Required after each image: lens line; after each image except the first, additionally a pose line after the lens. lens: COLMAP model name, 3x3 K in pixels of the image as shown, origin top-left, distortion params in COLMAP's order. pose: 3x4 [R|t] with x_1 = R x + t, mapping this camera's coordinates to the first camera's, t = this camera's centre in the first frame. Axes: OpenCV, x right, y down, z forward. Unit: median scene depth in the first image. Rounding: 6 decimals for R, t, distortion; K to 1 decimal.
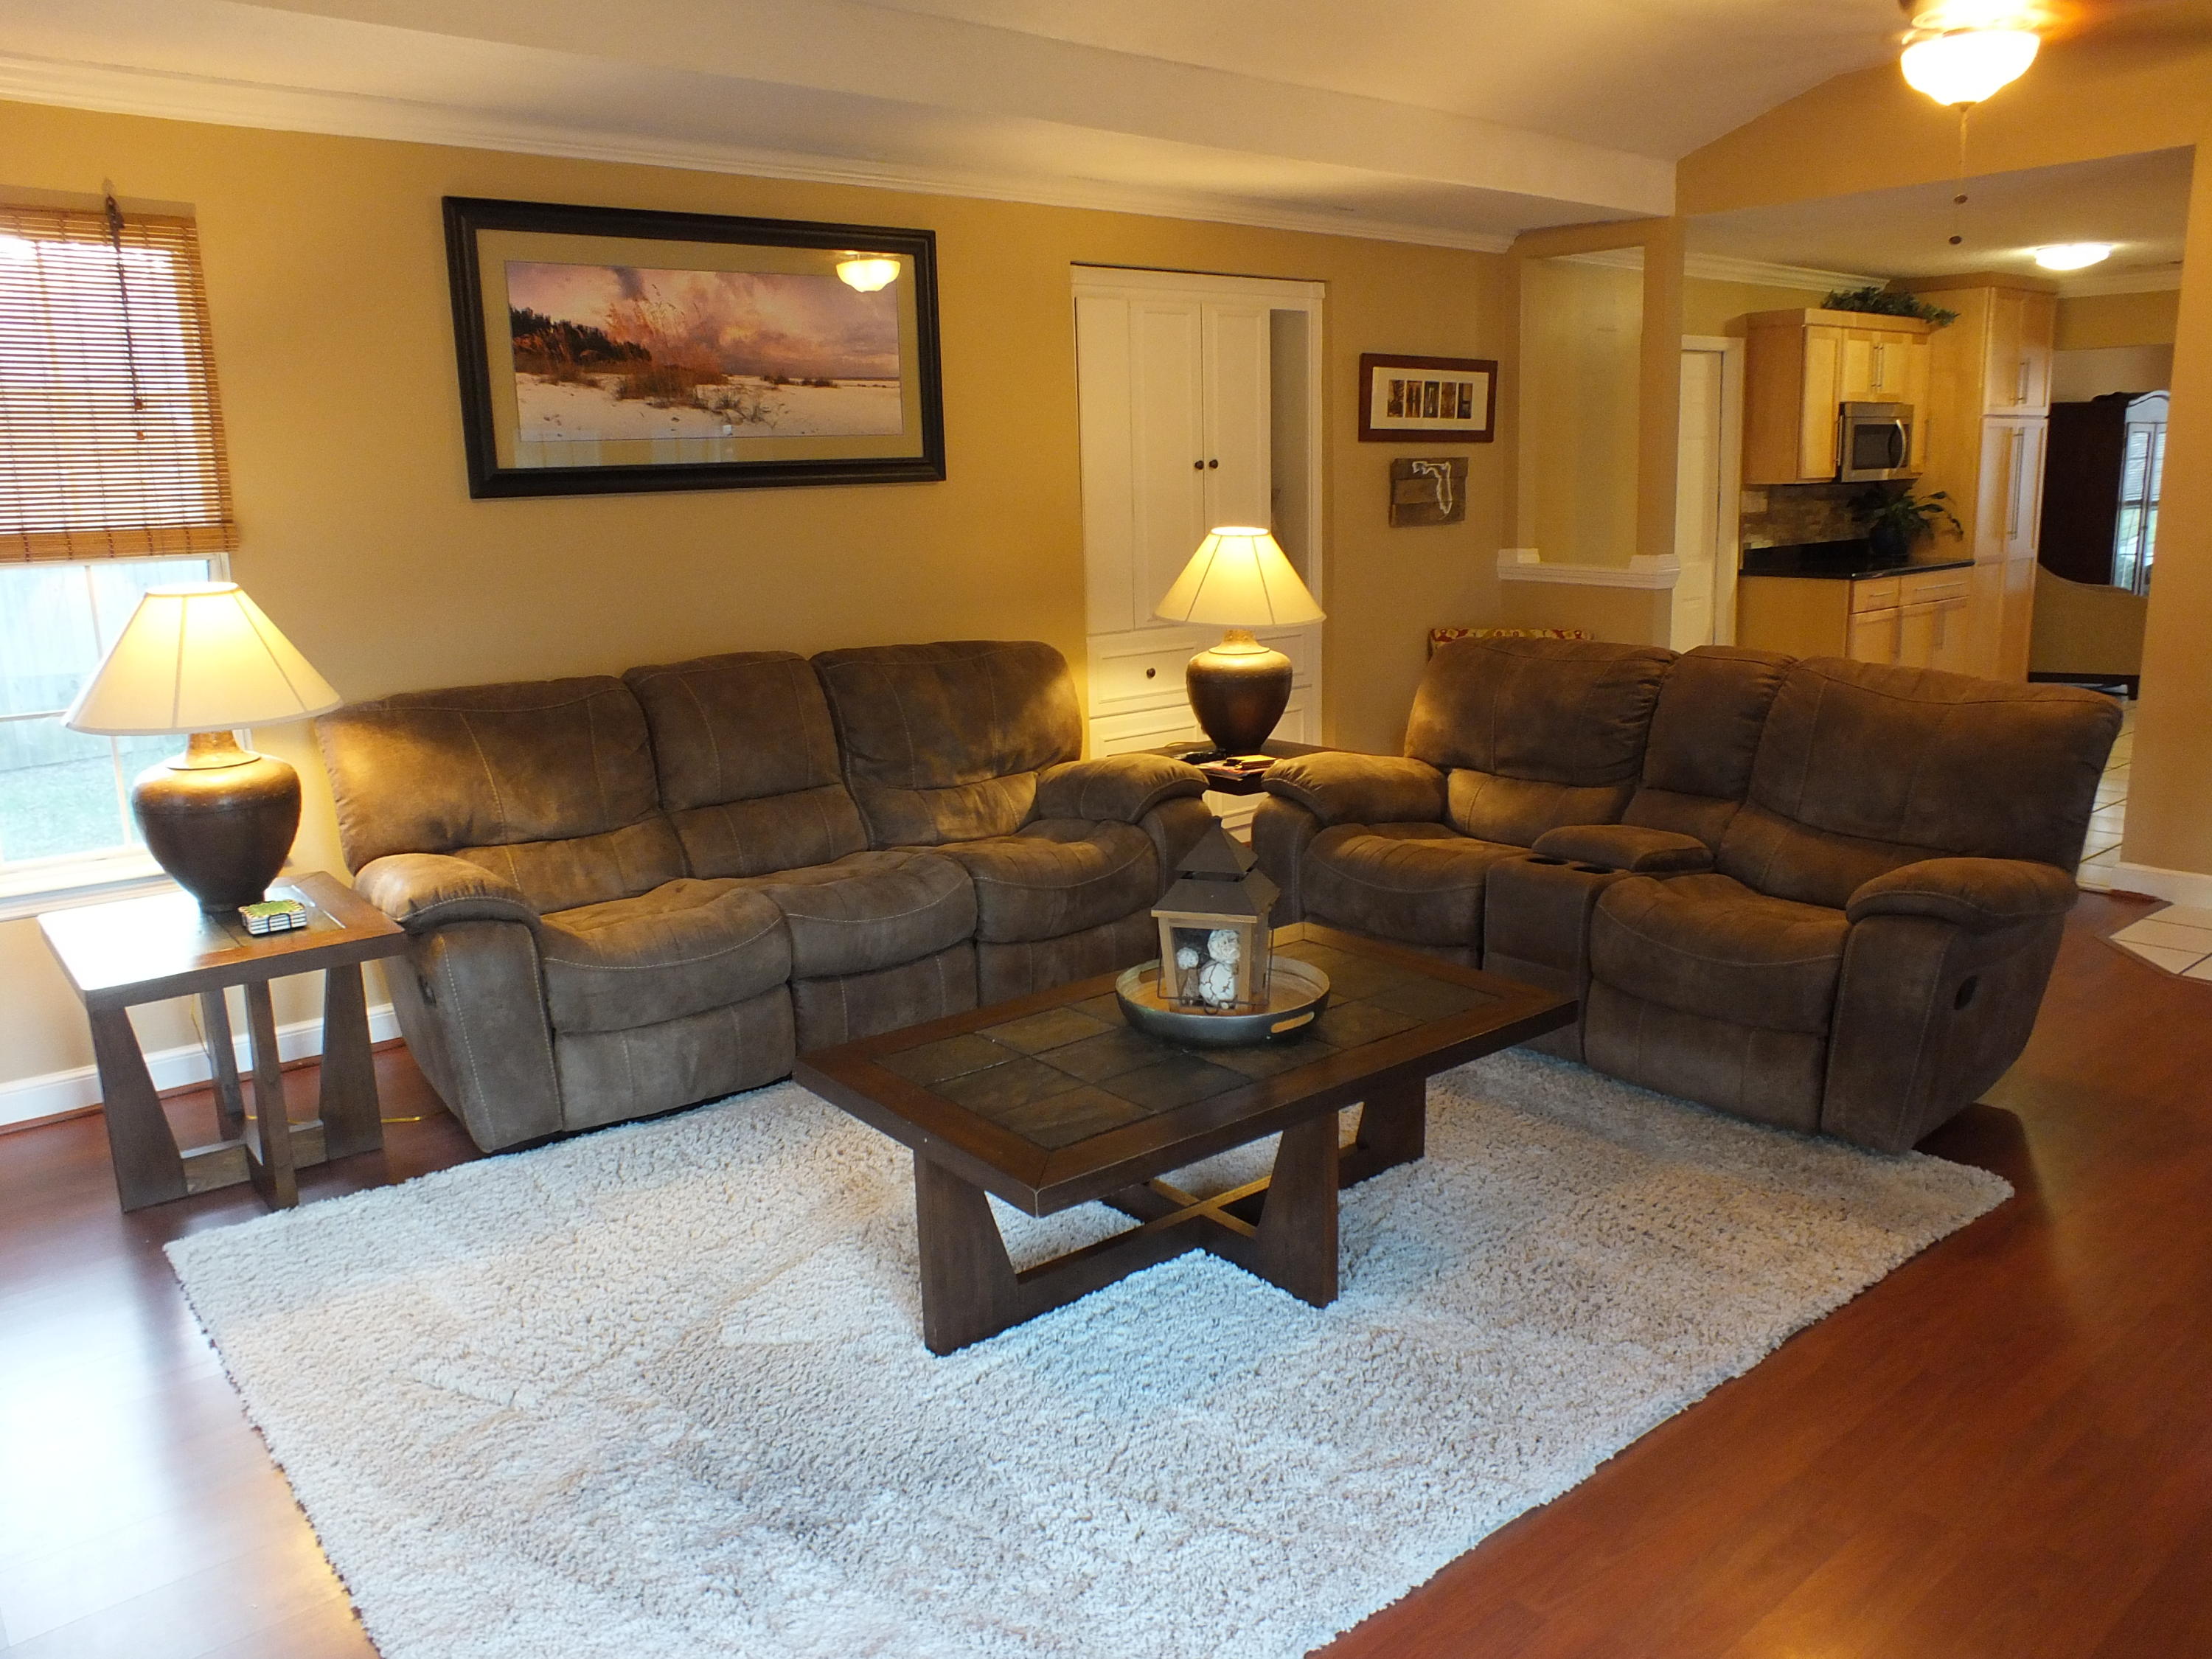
lens RADIAL K [[1686.8, 0, 1090.9], [0, 1686.8, 850.0], [0, 0, 1]] dist [-0.094942, 0.067105]
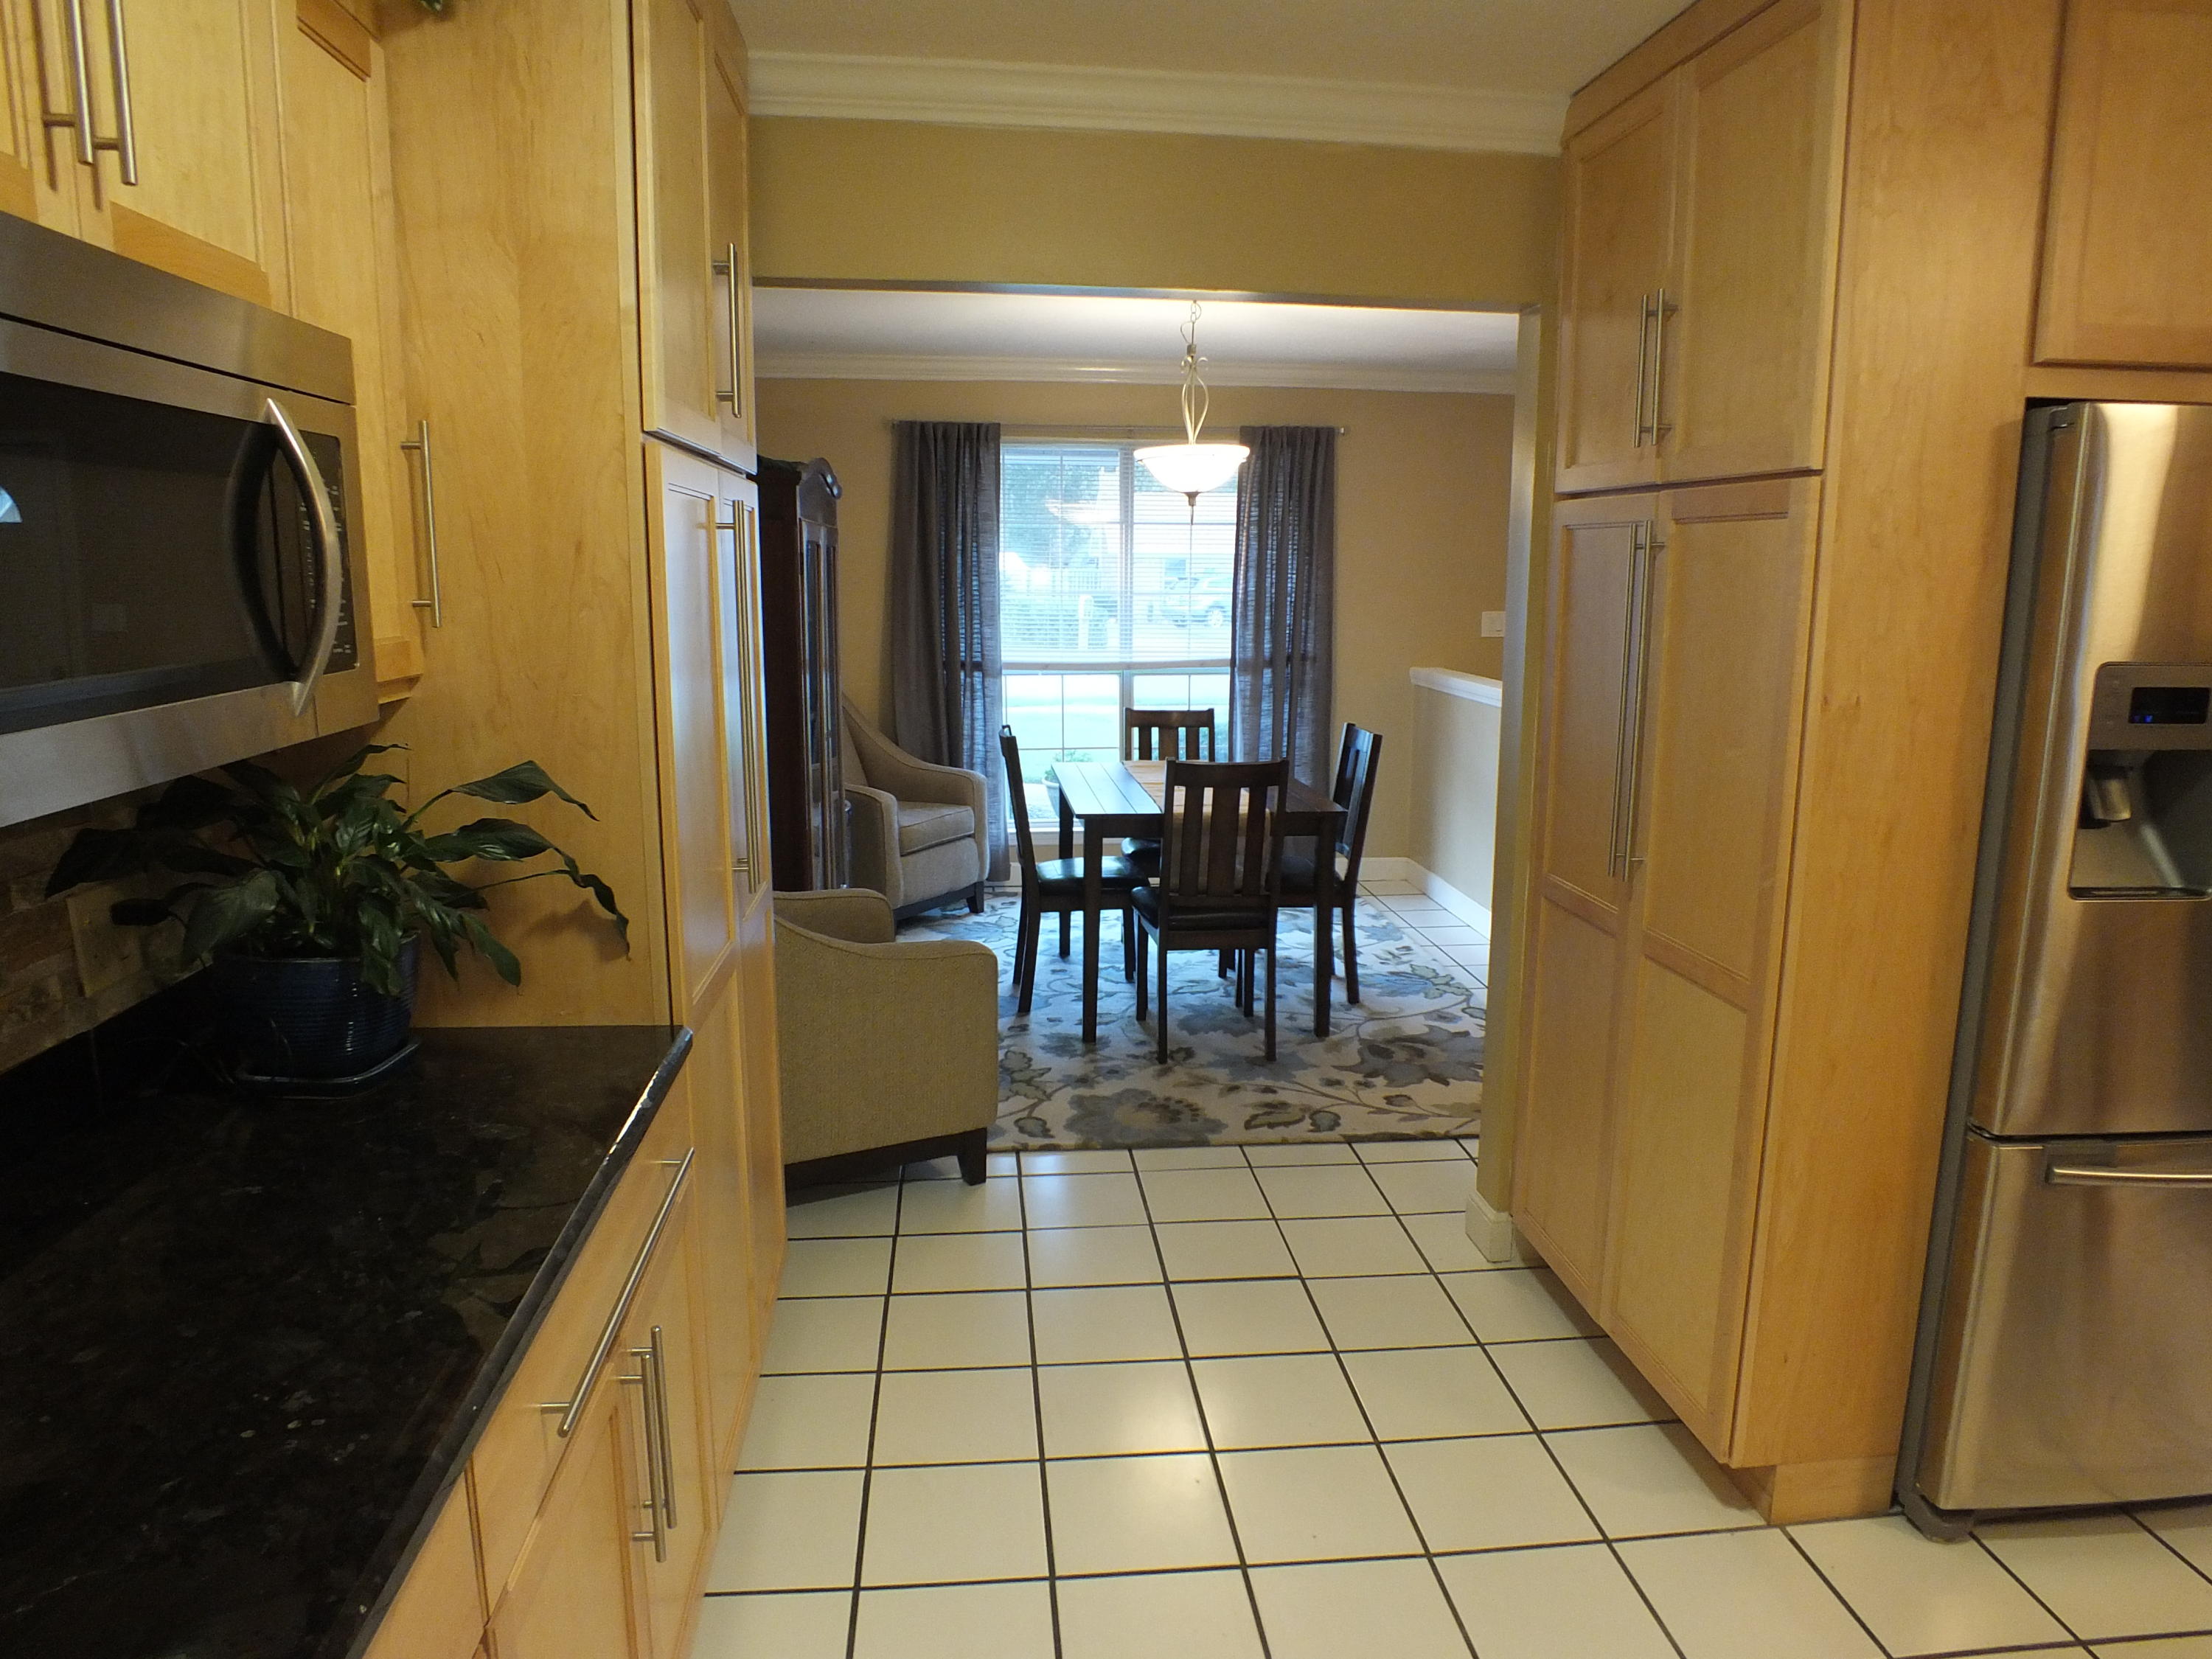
lens RADIAL K [[1442.6, 0, 1113.7], [0, 1442.6, 844.4], [0, 0, 1]] dist [-0.084394, 0.037037]
pose [[0.555060, -0.125819, 0.822240, 0.740096], [0.163003, 0.985781, 0.040807, -0.370856], [-0.815683, 0.111377, 0.567676, 1.526441]]
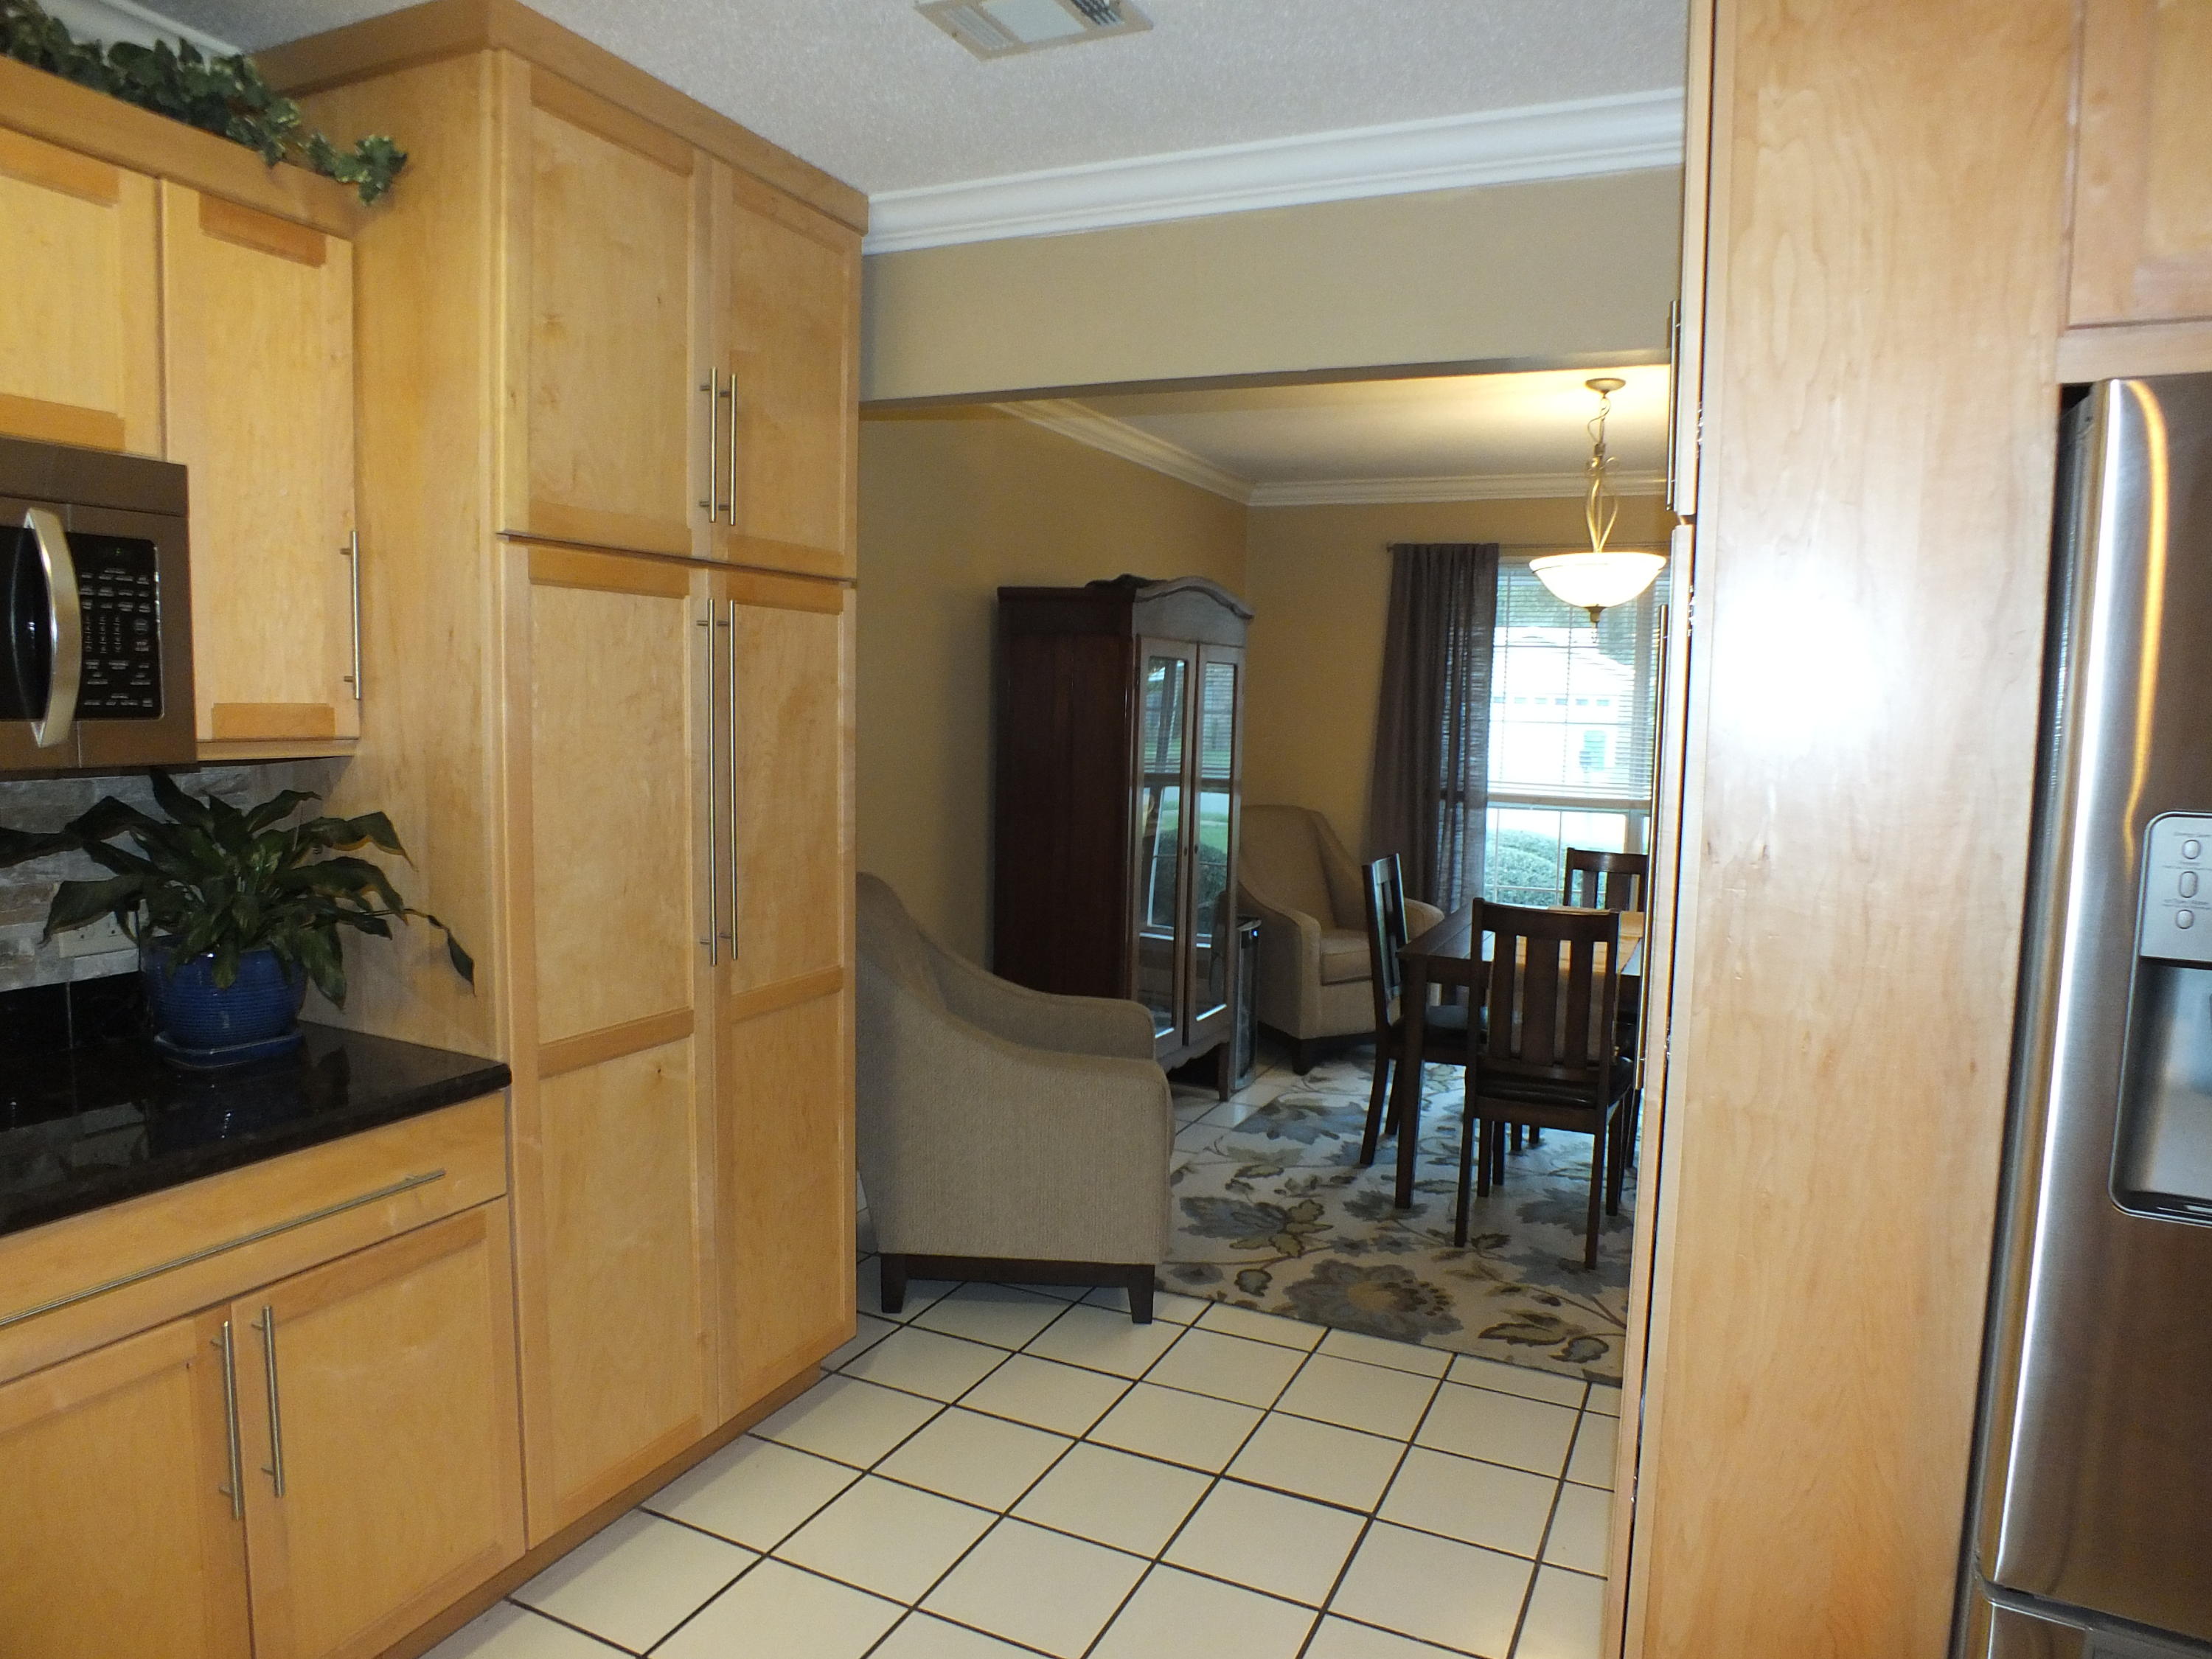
lens RADIAL K [[1442.6, 0, 1113.7], [0, 1442.6, 844.4], [0, 0, 1]] dist [-0.084394, 0.037037]
pose [[0.903168, 0.004940, 0.429259, 0.971237], [0.046377, 0.992959, -0.109006, -0.336495], [-0.426775, 0.118359, 0.896579, 1.381345]]
